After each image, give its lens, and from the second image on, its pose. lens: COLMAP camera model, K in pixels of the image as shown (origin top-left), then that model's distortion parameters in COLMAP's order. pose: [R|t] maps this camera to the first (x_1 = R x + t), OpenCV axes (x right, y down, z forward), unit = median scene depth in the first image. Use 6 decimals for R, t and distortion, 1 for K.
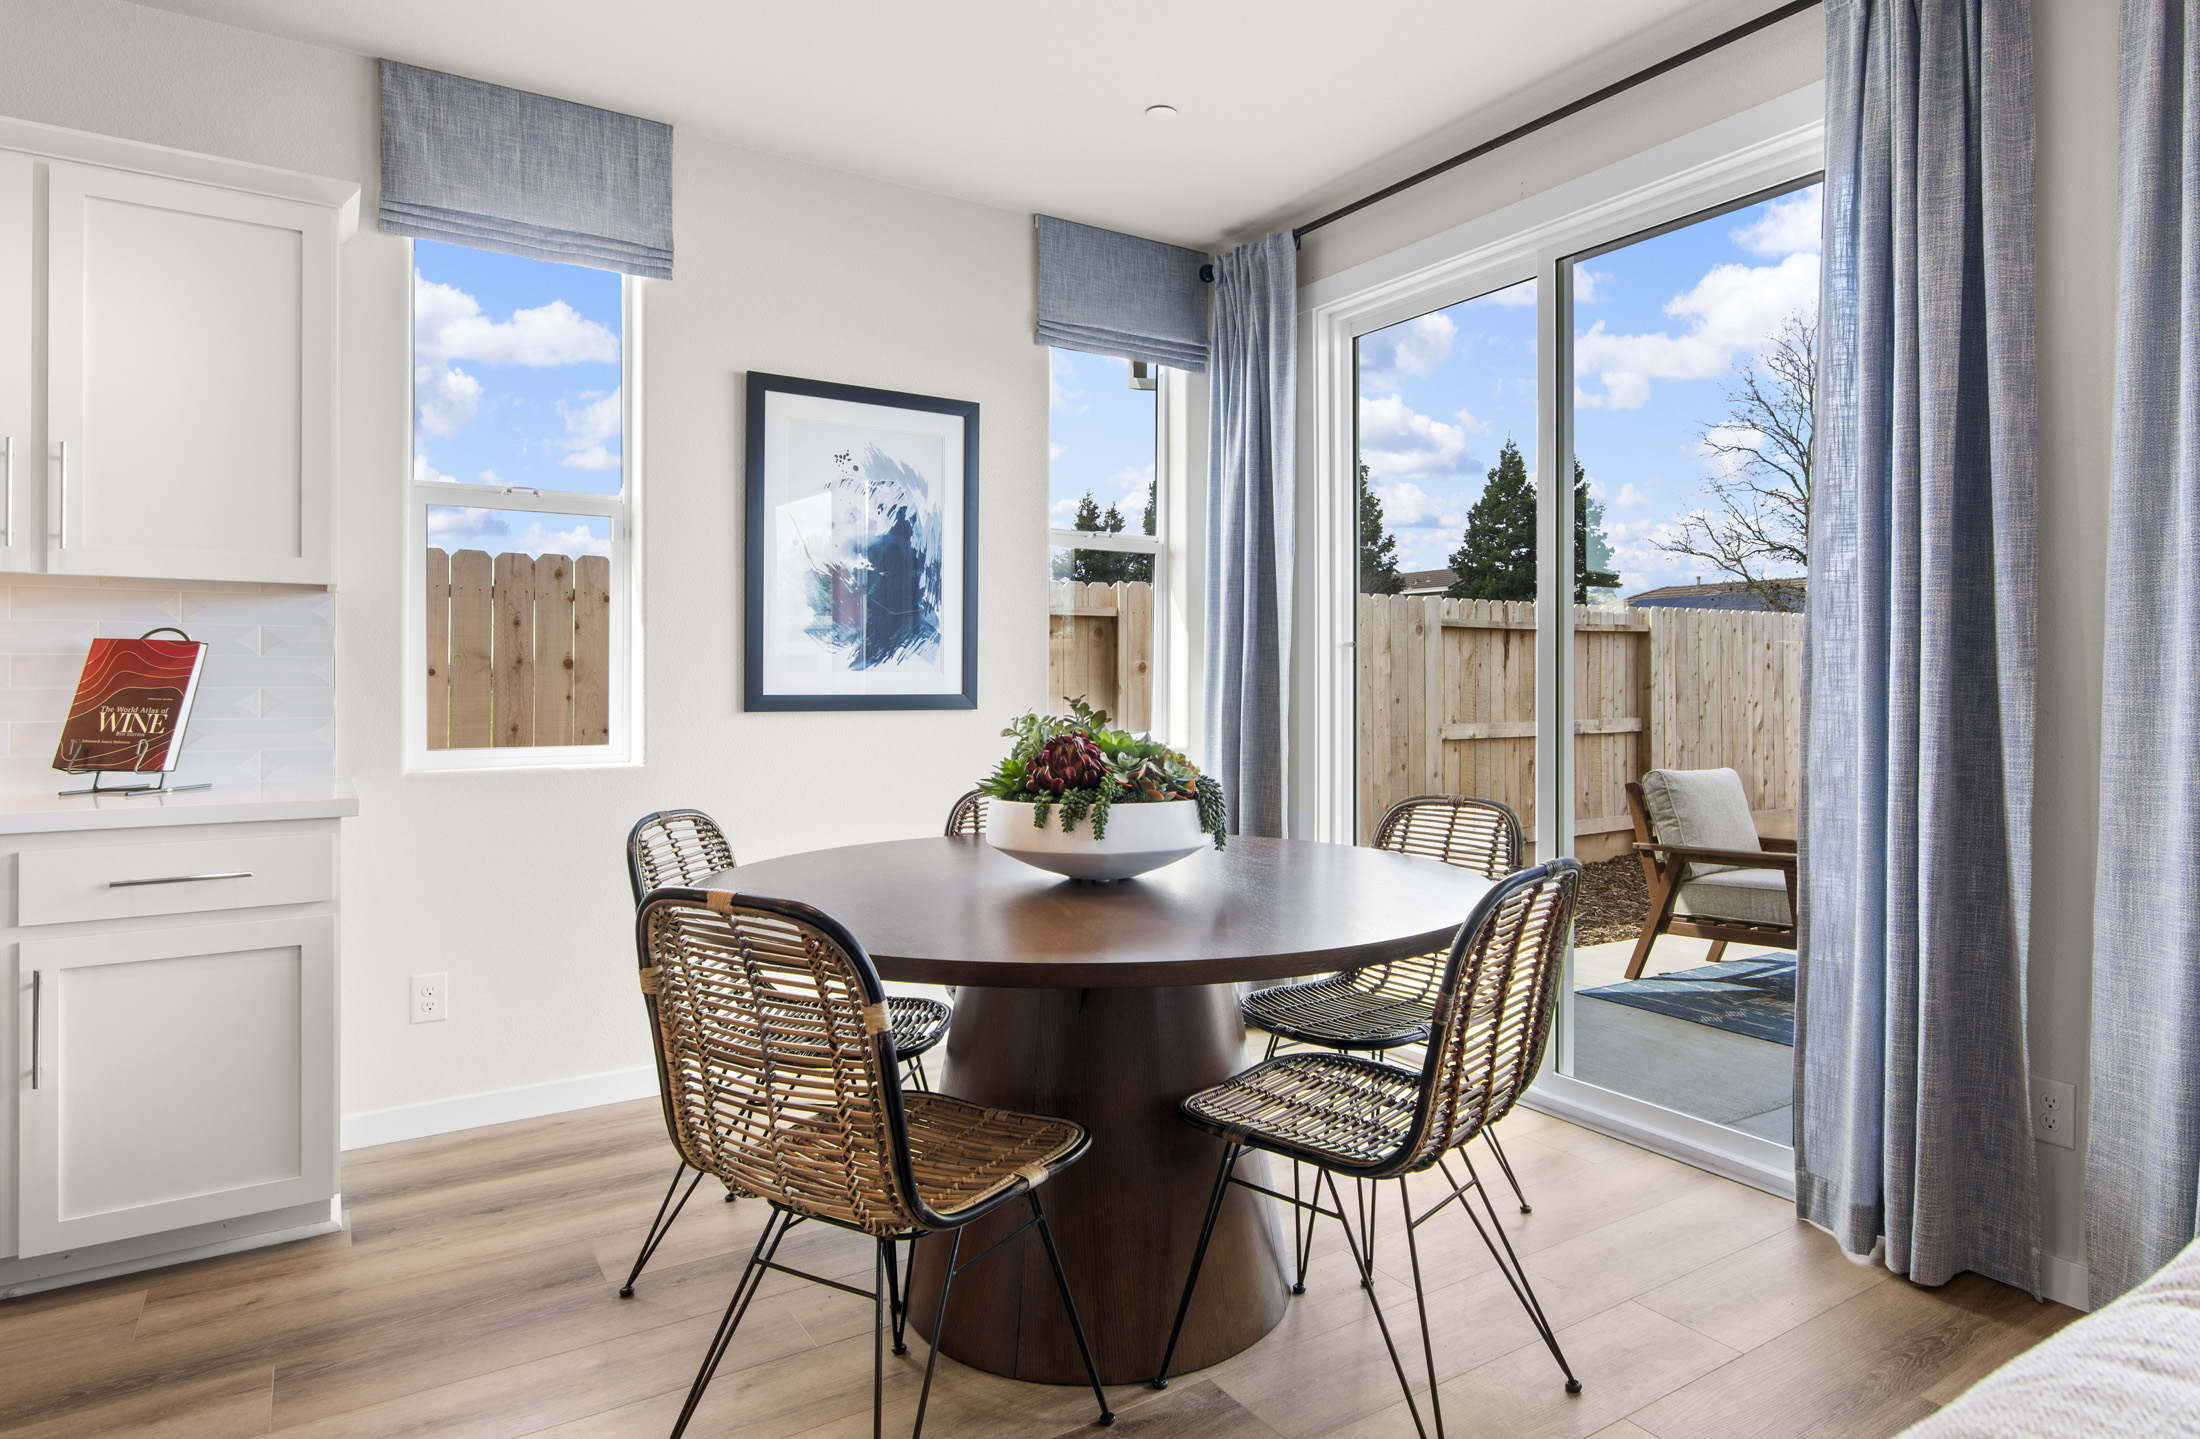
lens RADIAL K [[1252.5, 0, 1131.6], [0, 1252.5, 658.2], [0, 0, 1]] dist [-0.004202, -0.000866]
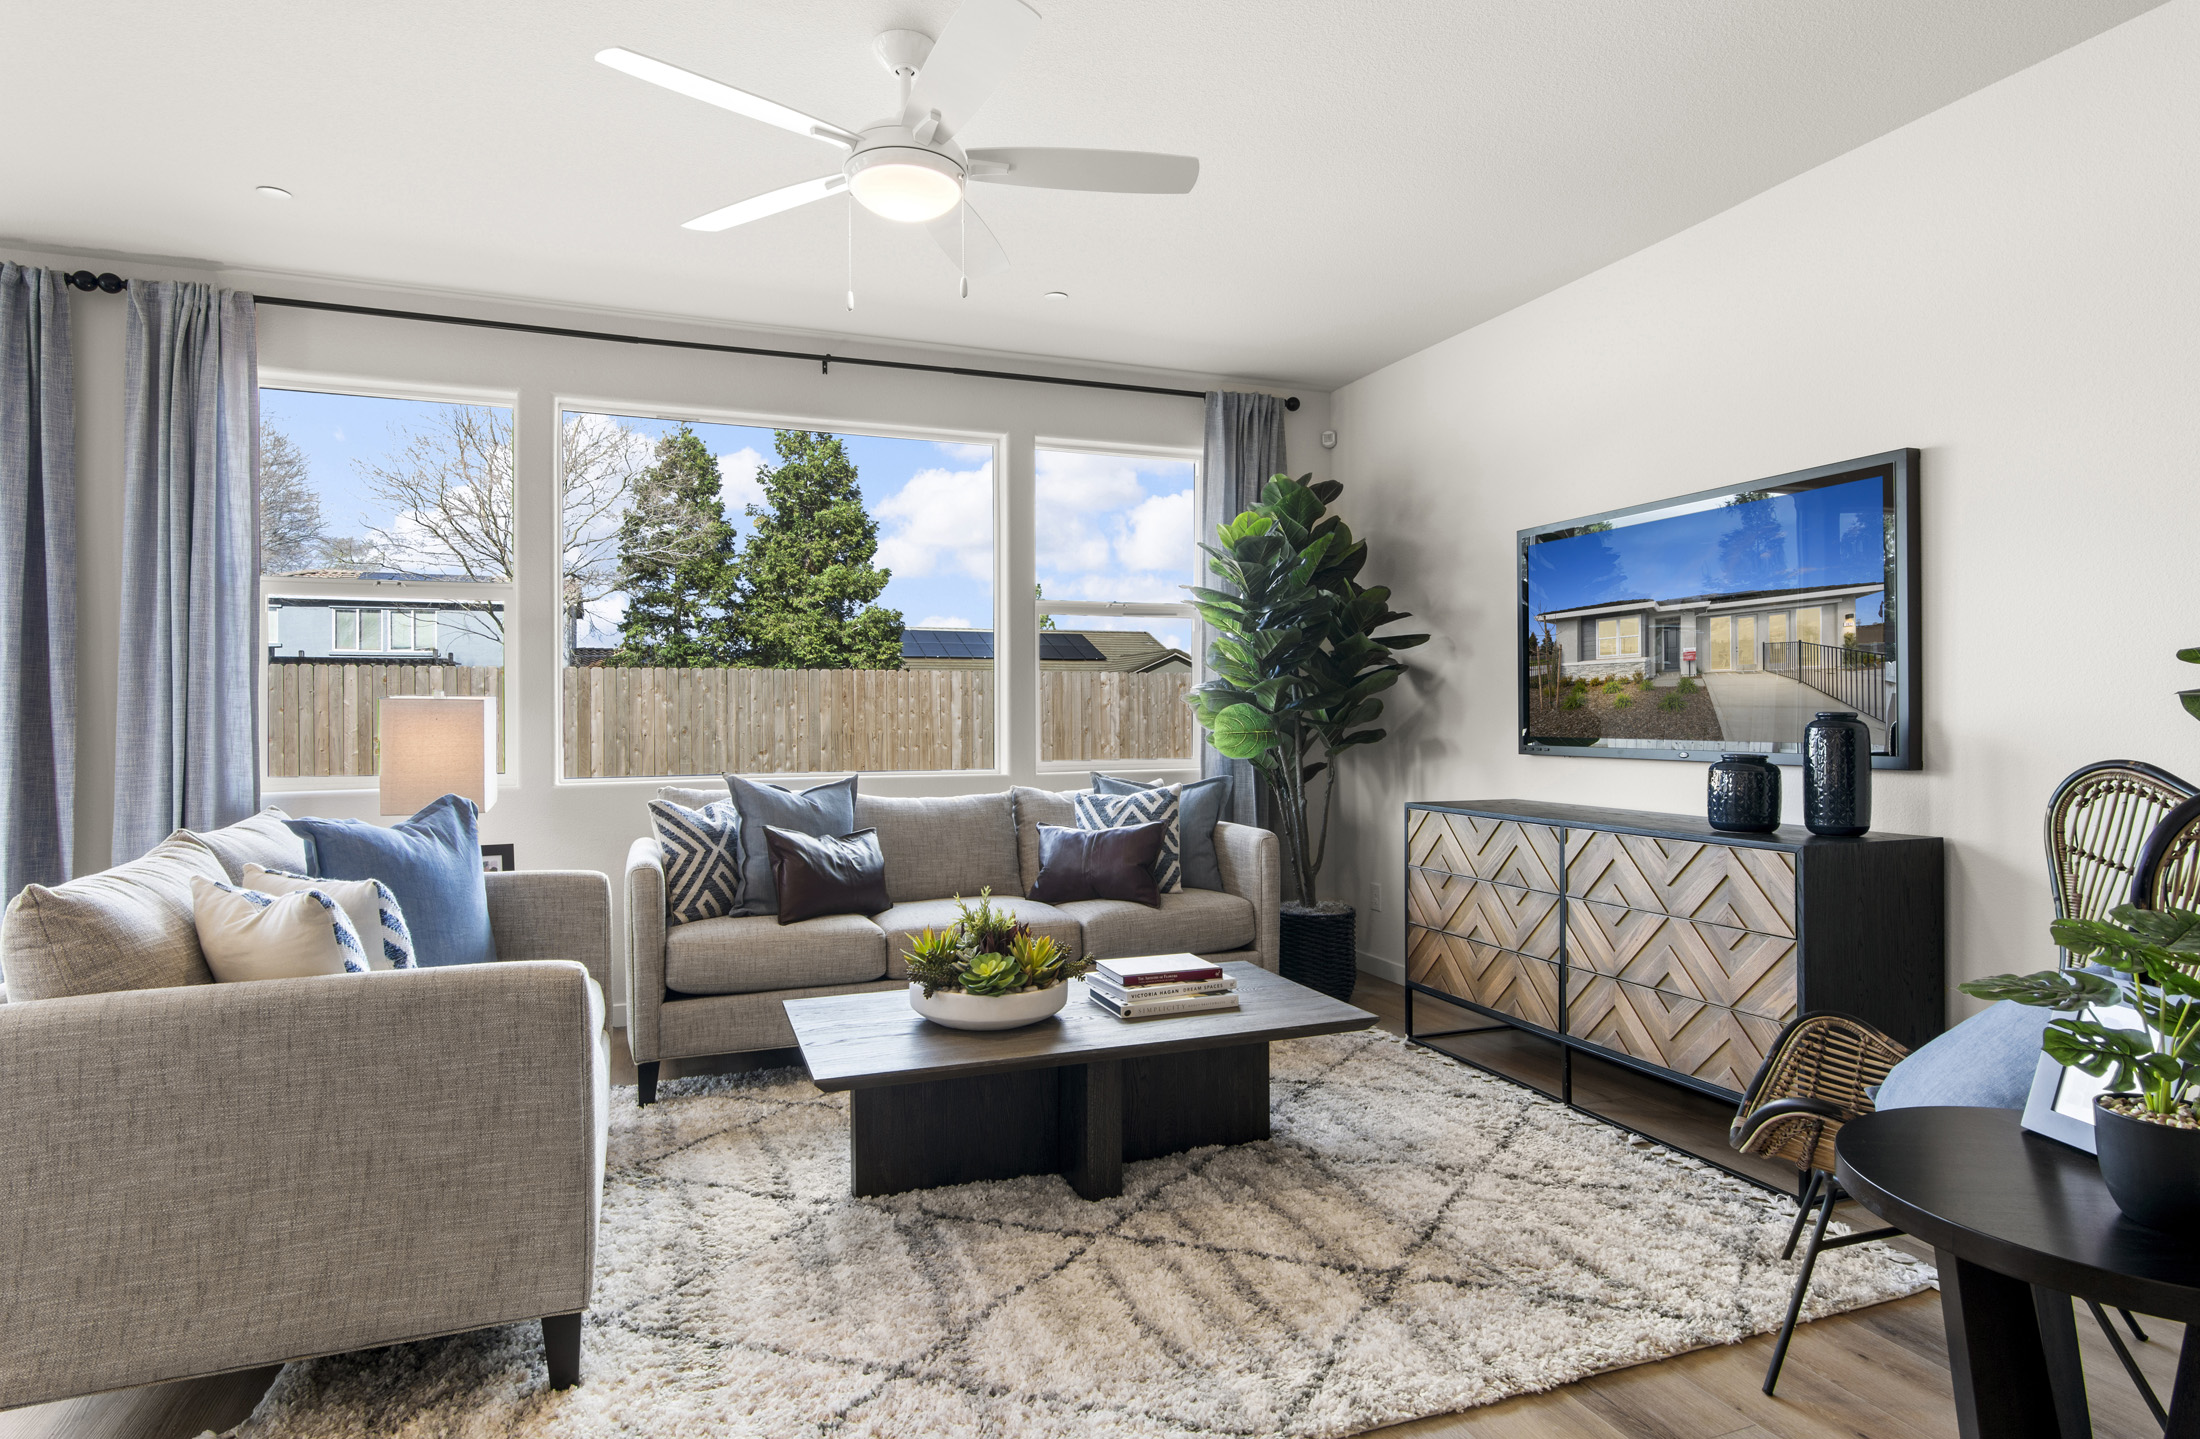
lens RADIAL K [[1252.5, 0, 1198.6], [0, 1252.5, 733.7], [0, 0, 1]] dist [-0.004202, -0.000866]
pose [[0.176125, -0.015939, 0.984239, -0.510061], [-0.010830, 0.999777, 0.018129, -0.013788], [-0.984308, -0.013853, 0.175913, -0.606523]]
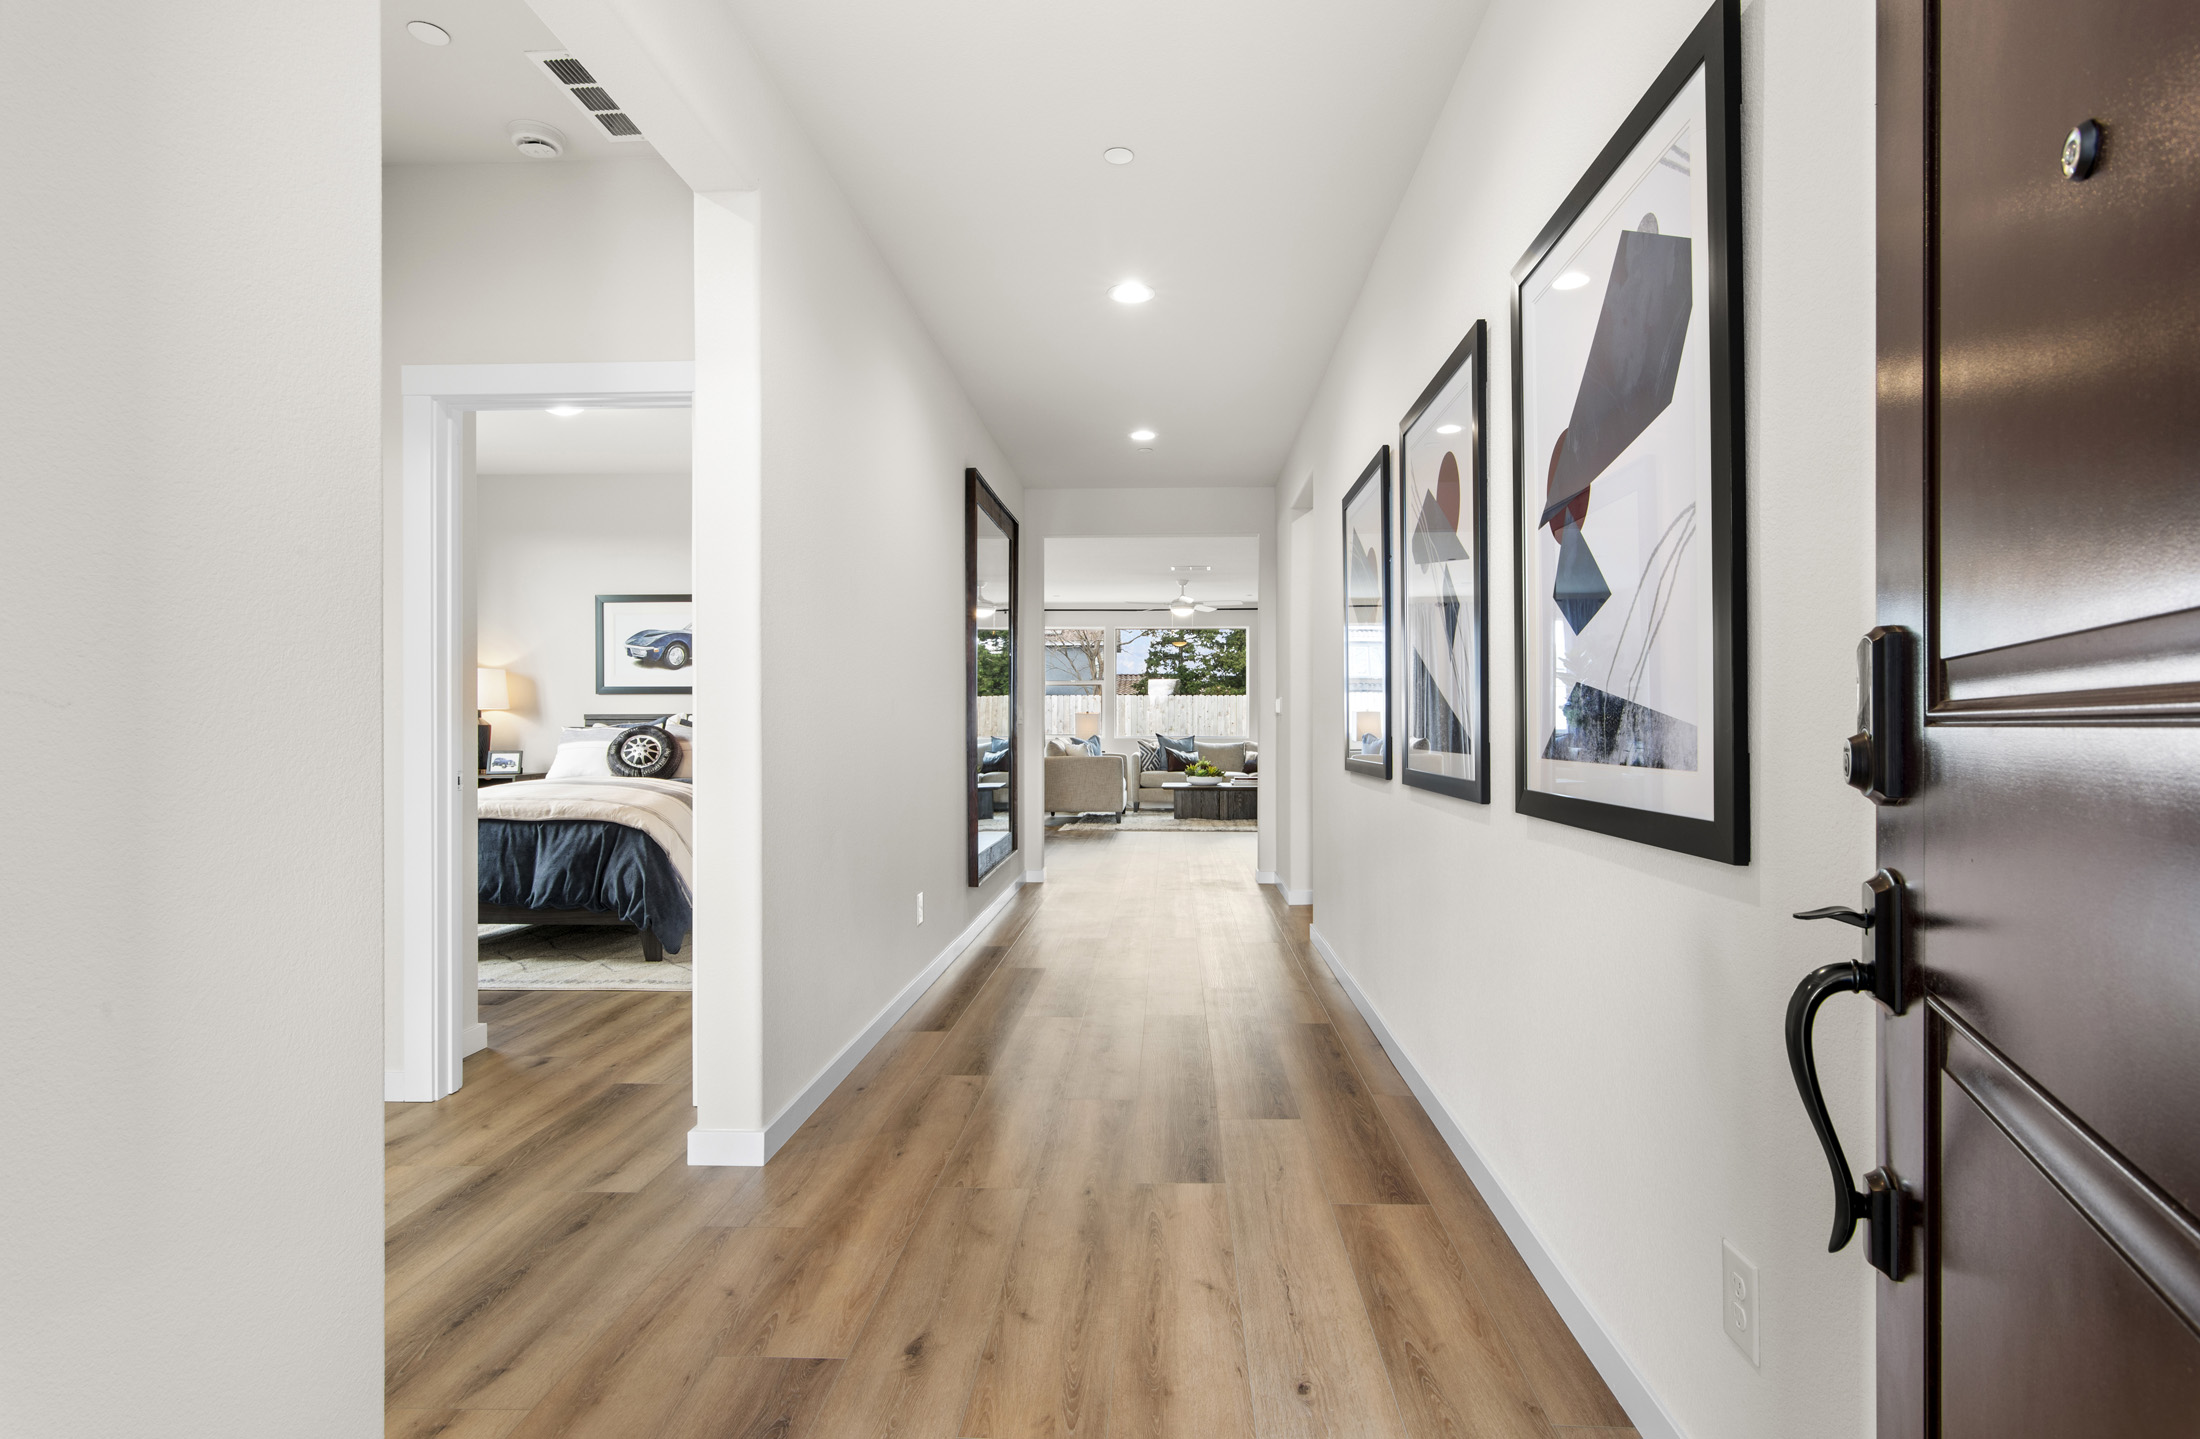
lens RADIAL K [[1074.4, 0, 1107.5], [0, 1074.4, 720.2], [0, 0, 1]] dist [0.000333, 0.000194]
pose [[0.603156, 0.004388, 0.797612, -2.448780], [-0.014277, 0.999884, 0.005296, -0.010849], [-0.797496, -0.014582, 0.603148, -2.032308]]
